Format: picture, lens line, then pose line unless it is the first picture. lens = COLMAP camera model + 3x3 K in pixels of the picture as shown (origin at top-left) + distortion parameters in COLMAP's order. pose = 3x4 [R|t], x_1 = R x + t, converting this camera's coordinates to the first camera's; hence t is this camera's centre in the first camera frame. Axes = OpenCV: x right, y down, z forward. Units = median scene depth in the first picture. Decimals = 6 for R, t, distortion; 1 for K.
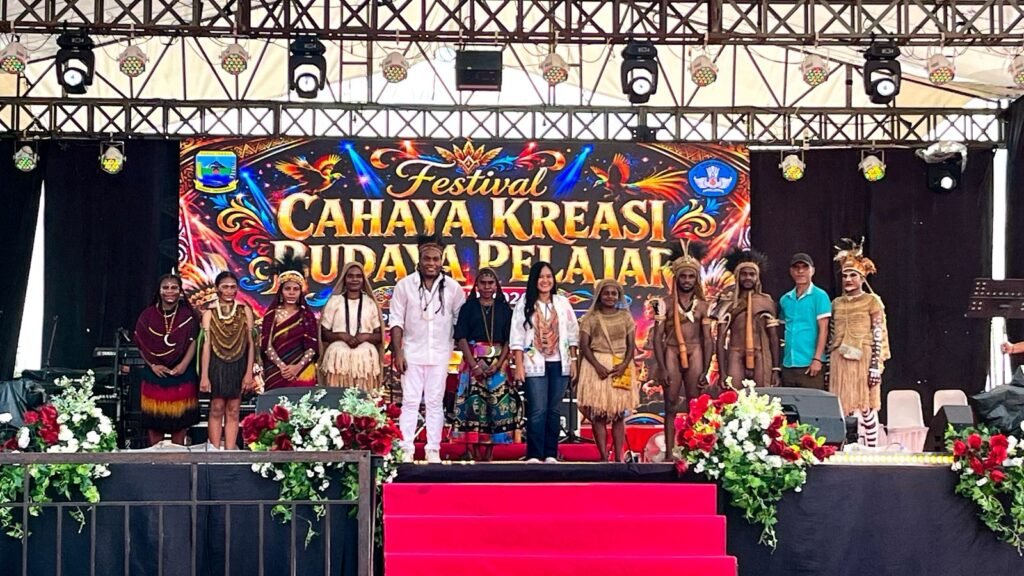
lens RADIAL K [[2093.1, 0, 512.0], [0, 2093.1, 288.0], [0, 0, 1]] dist [0.115344, -0.322639]
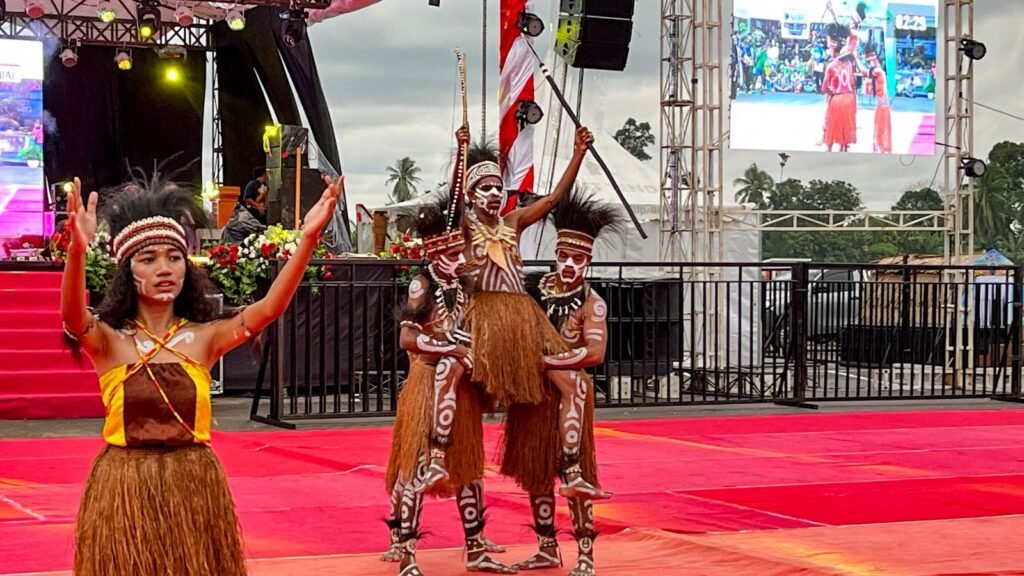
lens RADIAL K [[1926.9, 0, 473.3], [0, 1926.9, 287.9], [0, 0, 1]] dist [0.091732, 0.065538]
pose [[0.922025, -0.001754, 0.387125, -0.132653], [-0.035501, 0.995393, 0.089062, -0.029667], [-0.385498, -0.095861, 0.917716, -0.366480]]
